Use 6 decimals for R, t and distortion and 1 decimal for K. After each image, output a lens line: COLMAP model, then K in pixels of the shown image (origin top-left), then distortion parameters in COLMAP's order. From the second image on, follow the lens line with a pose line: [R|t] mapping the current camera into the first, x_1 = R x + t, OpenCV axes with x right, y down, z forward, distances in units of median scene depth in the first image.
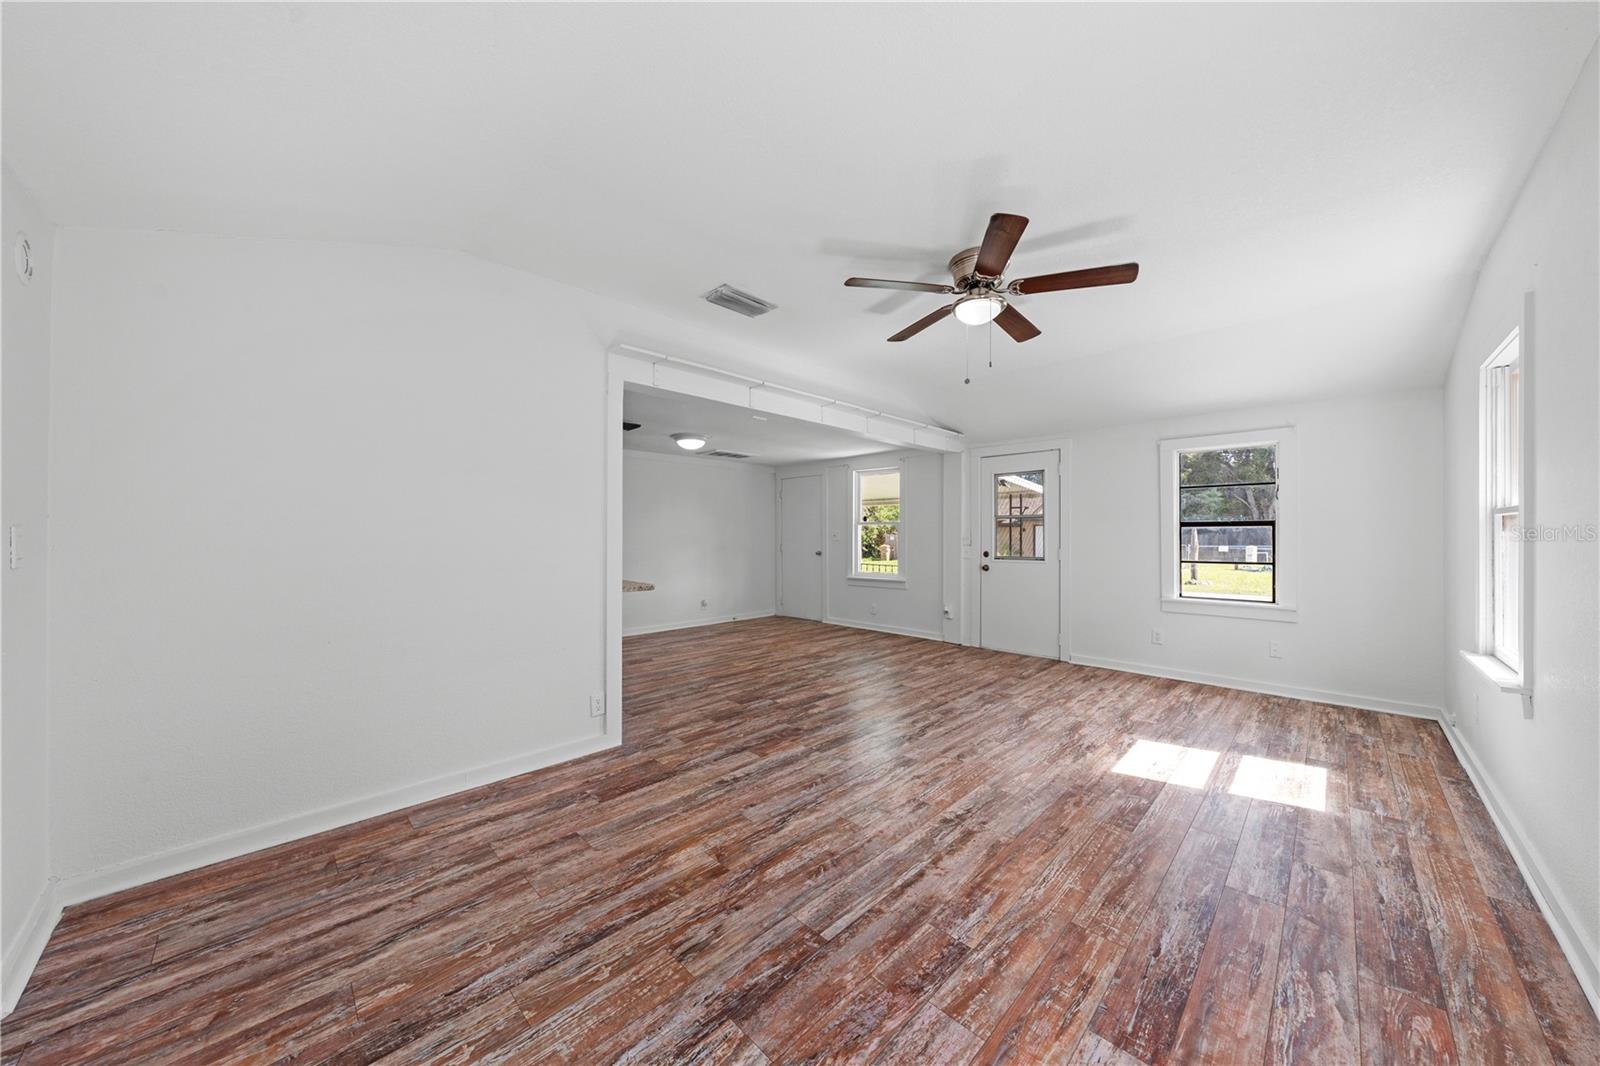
lens RADIAL K [[540.3, 0, 803.5], [0, 540.3, 533.8], [0, 0, 1]] dist [-0.001657, -0.000081]
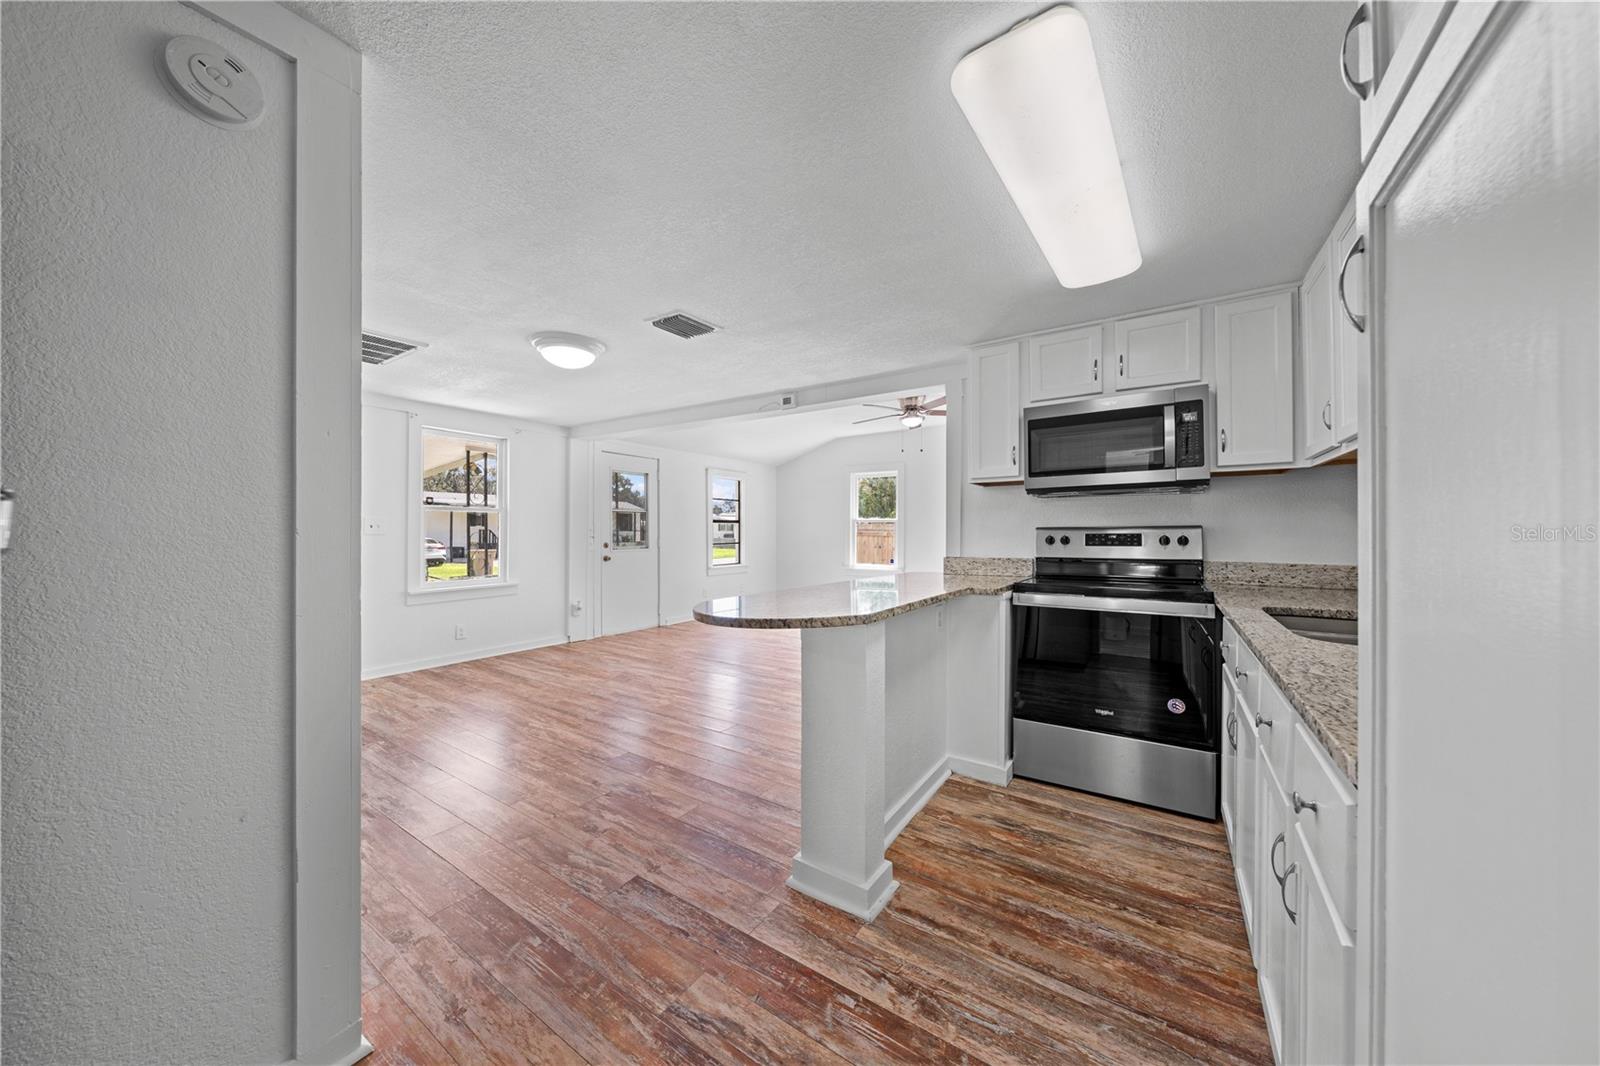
lens RADIAL K [[538.2, 0, 802.2], [0, 538.2, 530.6], [0, 0, 1]] dist [-0.001994, -0.000071]
pose [[-0.189681, -0.002073, 0.981844, -1.560718], [-0.005106, 0.999986, 0.001125, 0.013616], [-0.981832, -0.004800, -0.189689, 1.718592]]
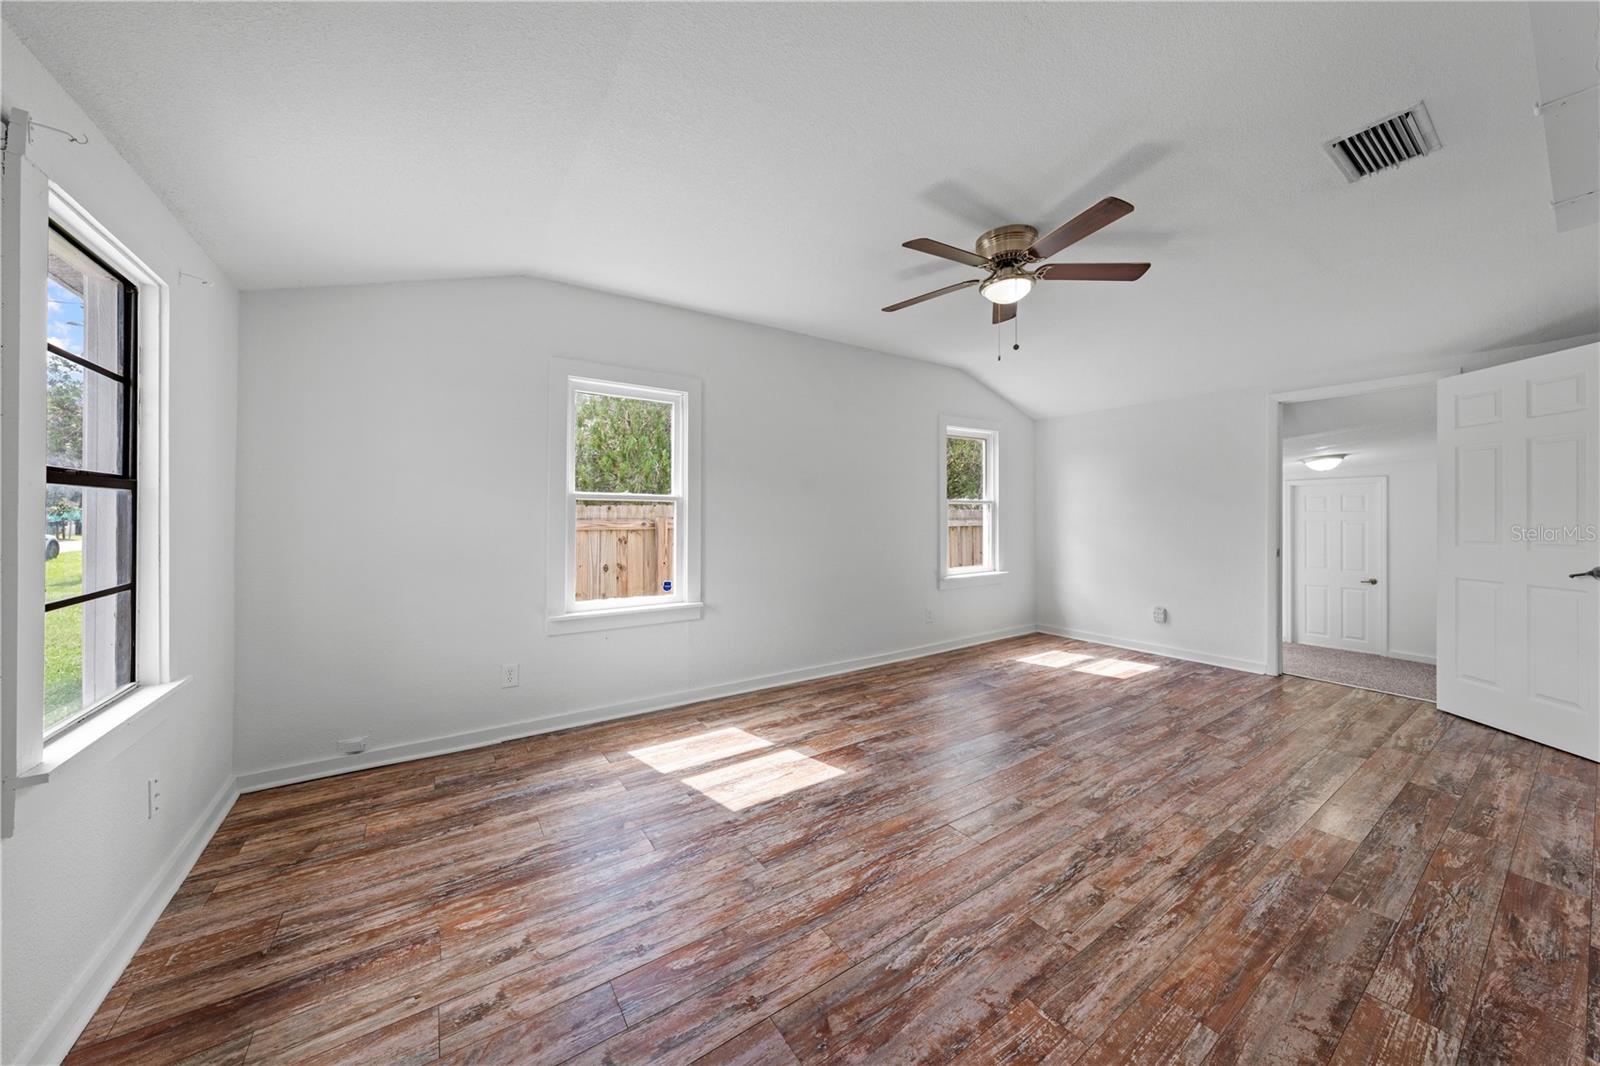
lens RADIAL K [[547.5, 0, 803.0], [0, 547.5, 513.6], [0, 0, 1]] dist [-0.001174, 0.000277]
pose [[-0.981309, -0.001832, 0.192431, 0.471373], [-0.003293, 0.999968, -0.007273, 0.006893], [-0.192411, -0.007771, -0.981284, 1.947020]]
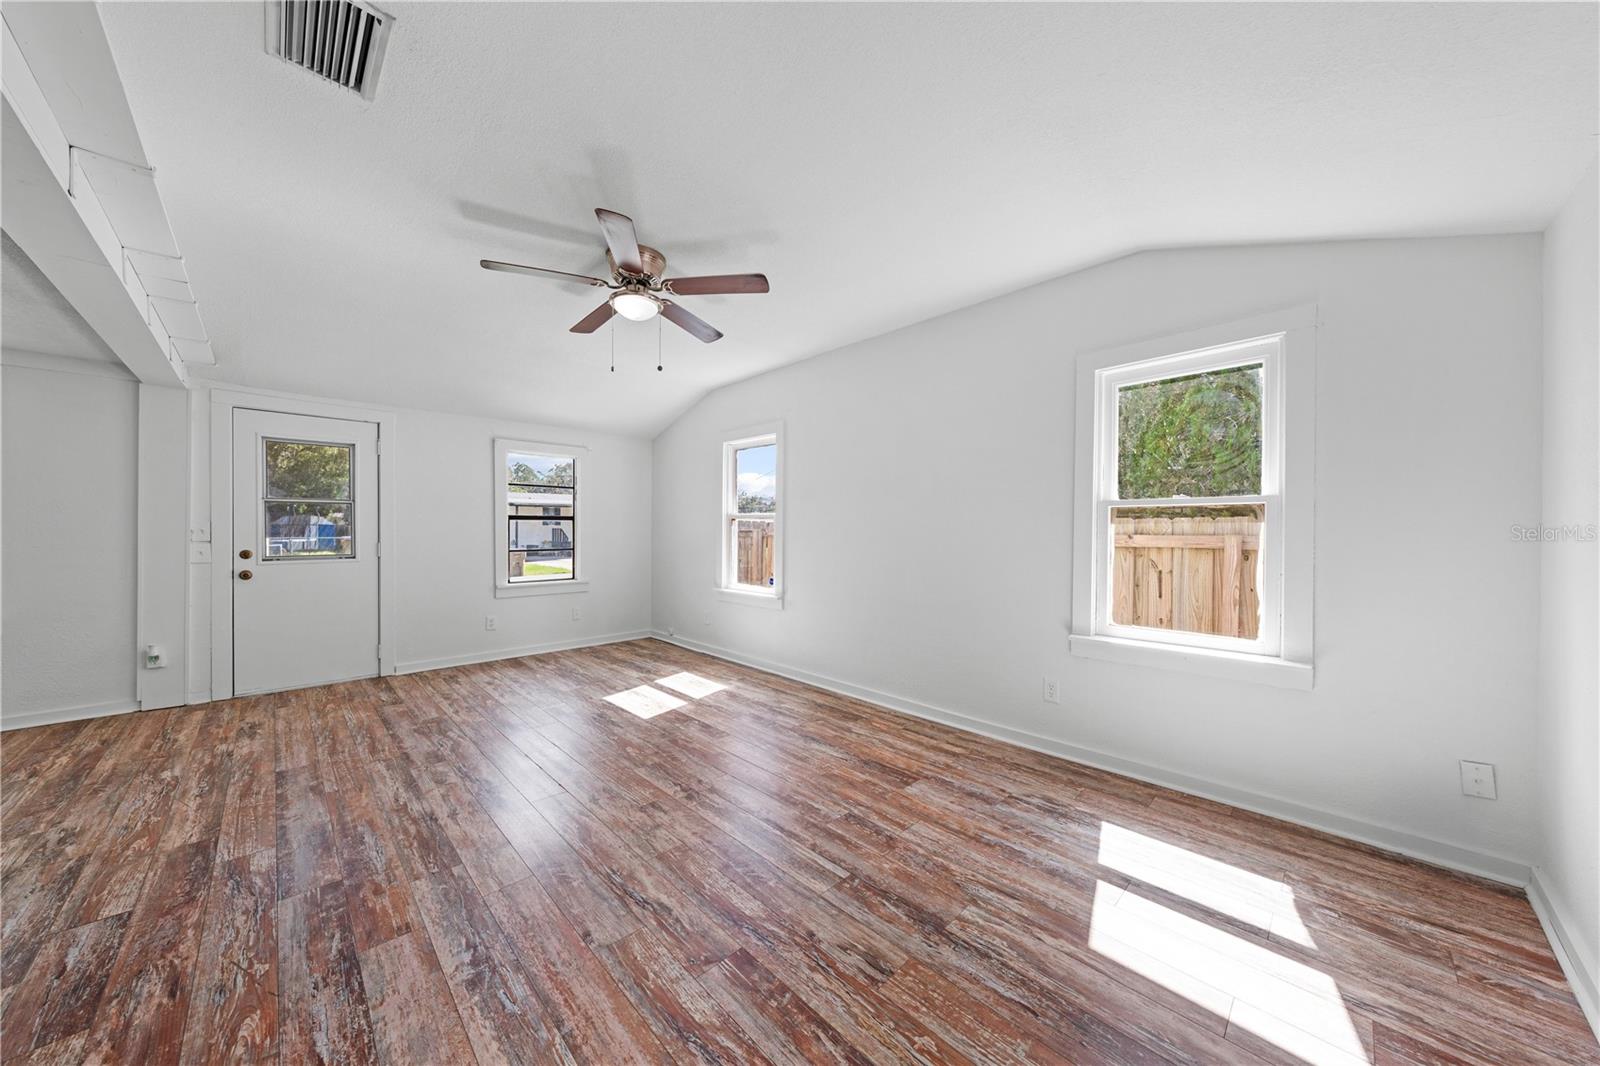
lens RADIAL K [[539.7, 0, 801.6], [0, 539.7, 532.7], [0, 0, 1]] dist [-0.002147, 0.000413]
pose [[0.016505, -0.008039, 0.999831, -0.650993], [-0.006721, 0.999944, 0.008151, 0.001937], [-0.999841, -0.006854, 0.016450, 0.634015]]
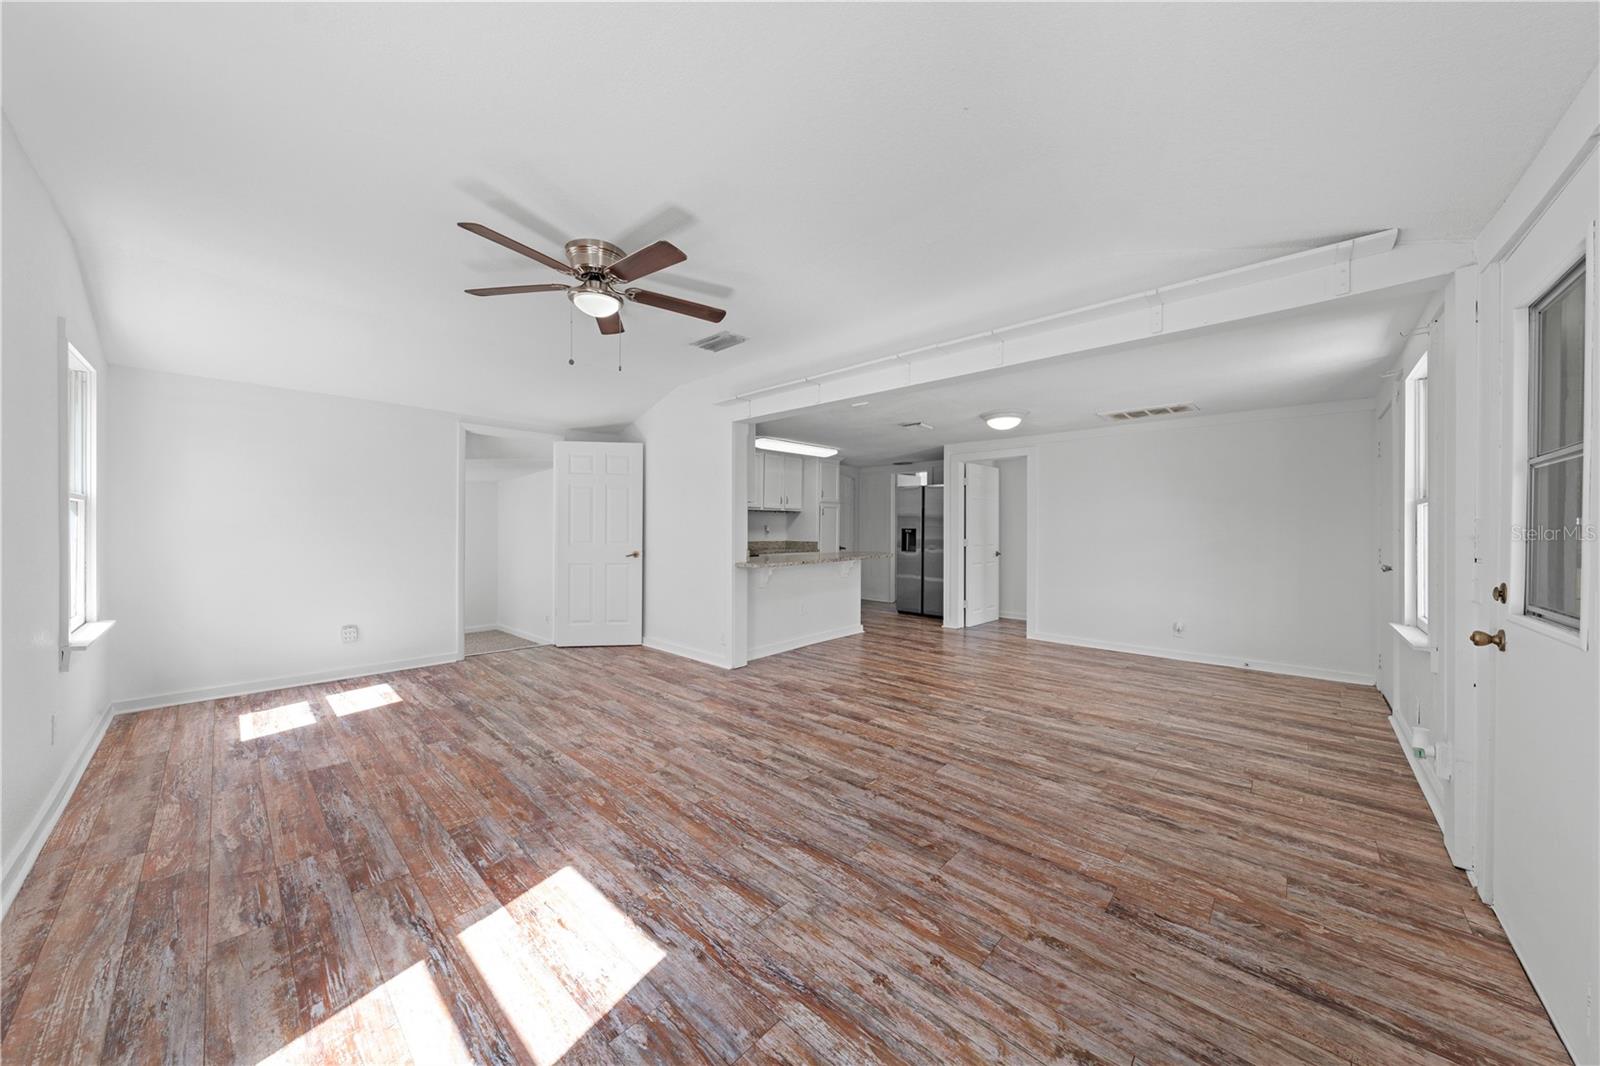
lens RADIAL K [[539.7, 0, 801.6], [0, 539.7, 532.7], [0, 0, 1]] dist [-0.002147, 0.000413]
pose [[0.033628, 0.005332, -0.999420, 1.272716], [-0.001936, 0.999984, 0.005270, 0.009557], [0.999433, 0.001758, 0.033637, 1.279429]]
